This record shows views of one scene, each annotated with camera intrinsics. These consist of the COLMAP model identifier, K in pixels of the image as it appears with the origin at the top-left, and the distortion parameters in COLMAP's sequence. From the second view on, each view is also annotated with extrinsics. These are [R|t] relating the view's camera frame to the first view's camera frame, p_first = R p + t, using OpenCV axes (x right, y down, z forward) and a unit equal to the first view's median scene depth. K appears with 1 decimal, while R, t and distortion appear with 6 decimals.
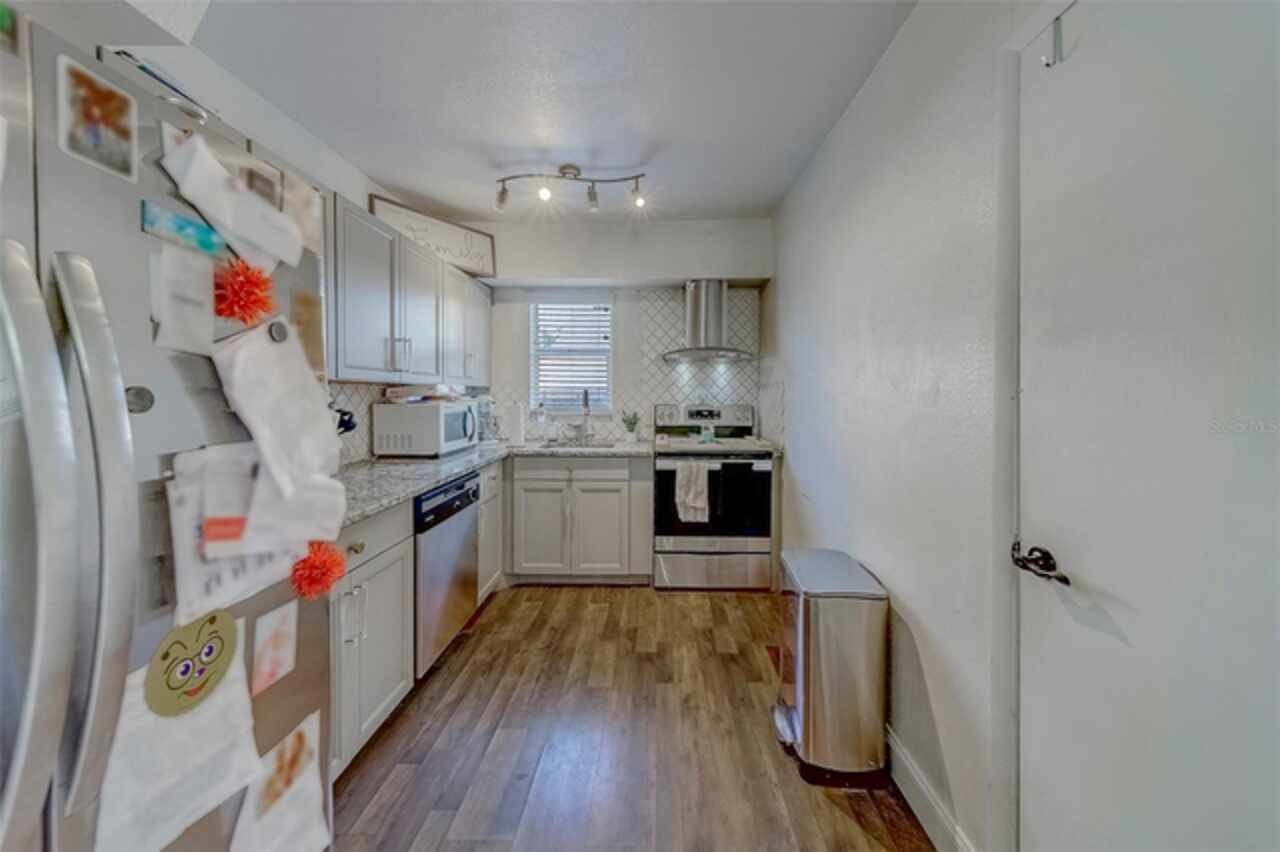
lens RADIAL K [[452.0, 0, 637.1], [0, 452.0, 400.5], [0, 0, 1]] dist [0.000464, -0.000019]
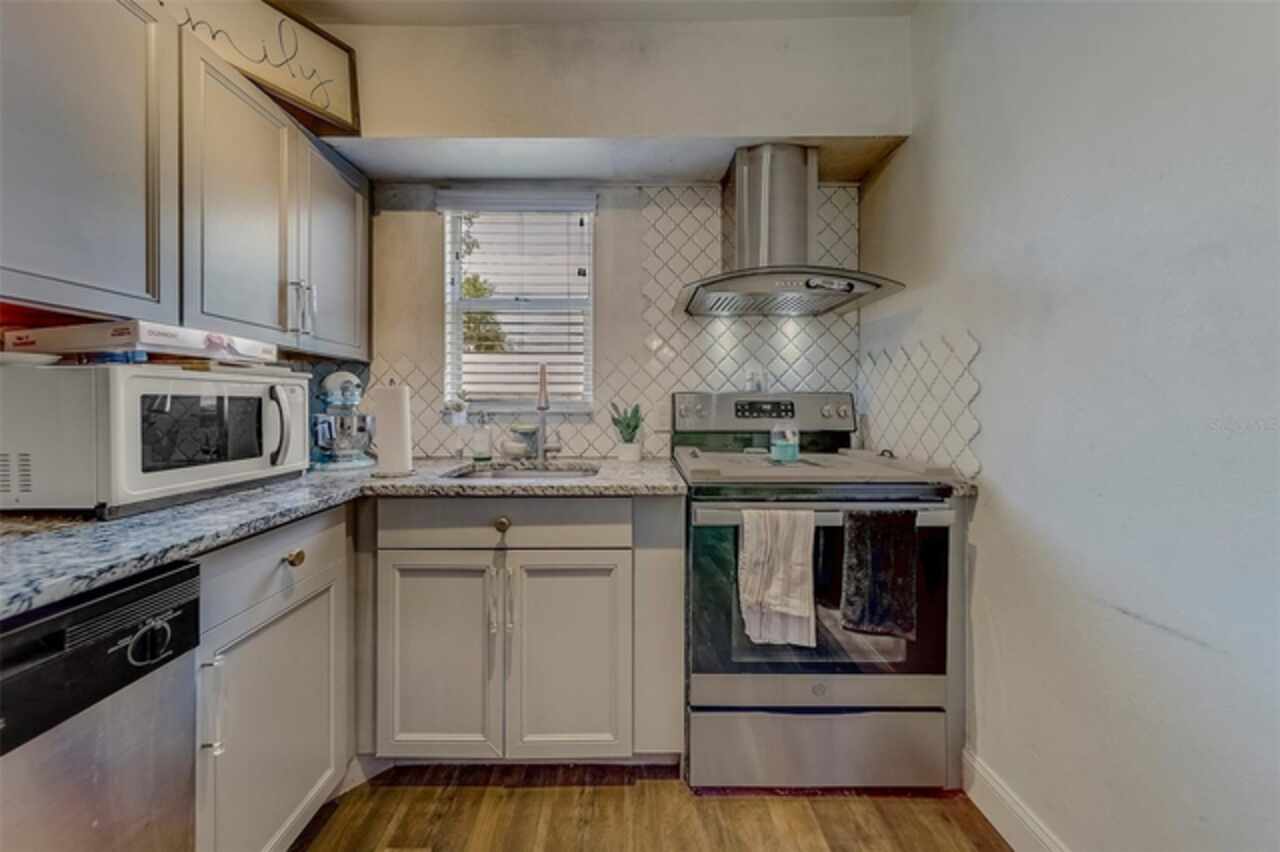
lens RADIAL K [[452.0, 0, 637.1], [0, 452.0, 400.5], [0, 0, 1]] dist [0.000464, -0.000019]
pose [[0.998772, -0.001360, 0.049518, -0.033995], [0.002718, 0.999622, -0.027358, 0.038944], [-0.049462, 0.027459, 0.998398, 0.526500]]
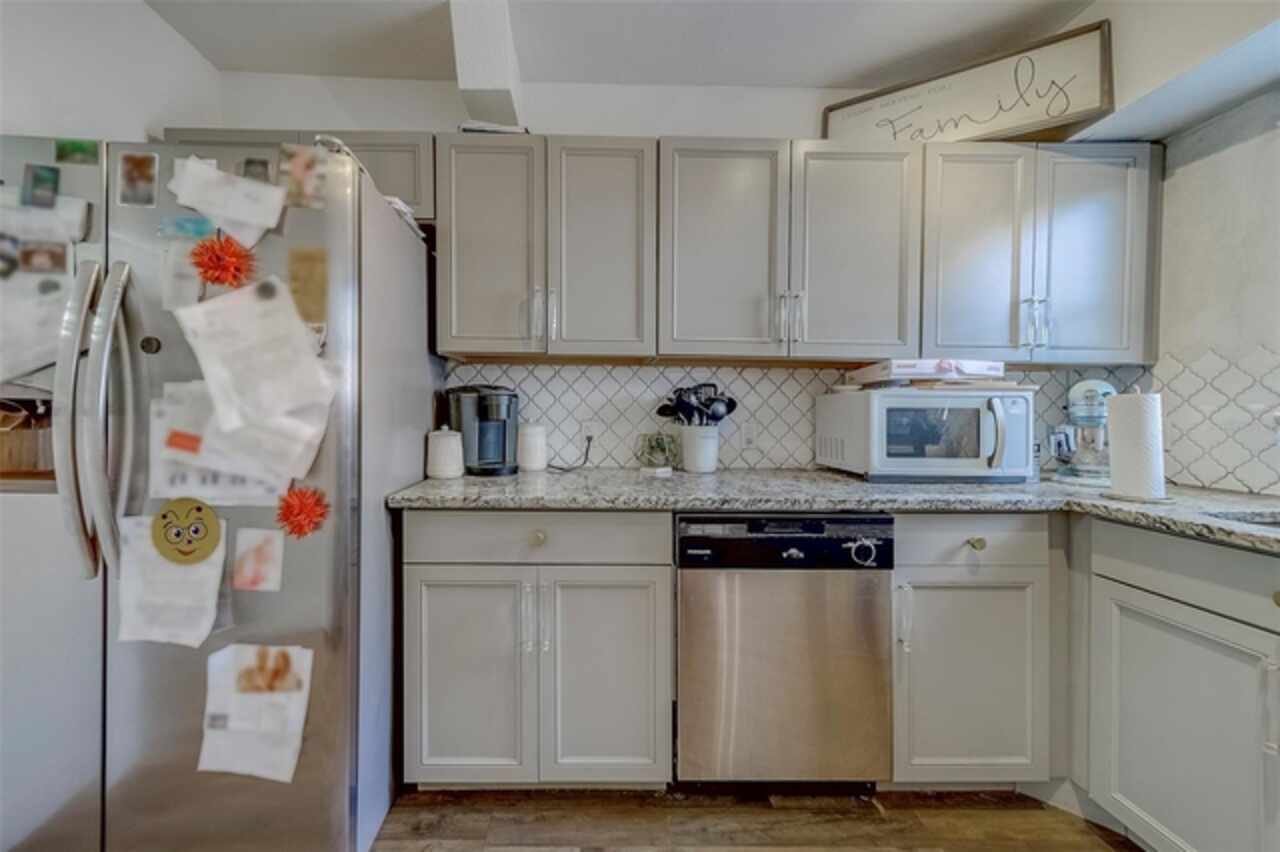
lens RADIAL K [[469.3, 0, 602.9], [0, 469.3, 414.2], [0, 0, 1]] dist [0.006783, 0.000017]
pose [[0.065090, 0.005738, -0.997863, 0.133686], [-0.028236, 0.999594, 0.003906, 0.039337], [0.997480, 0.027921, 0.065226, 0.513173]]
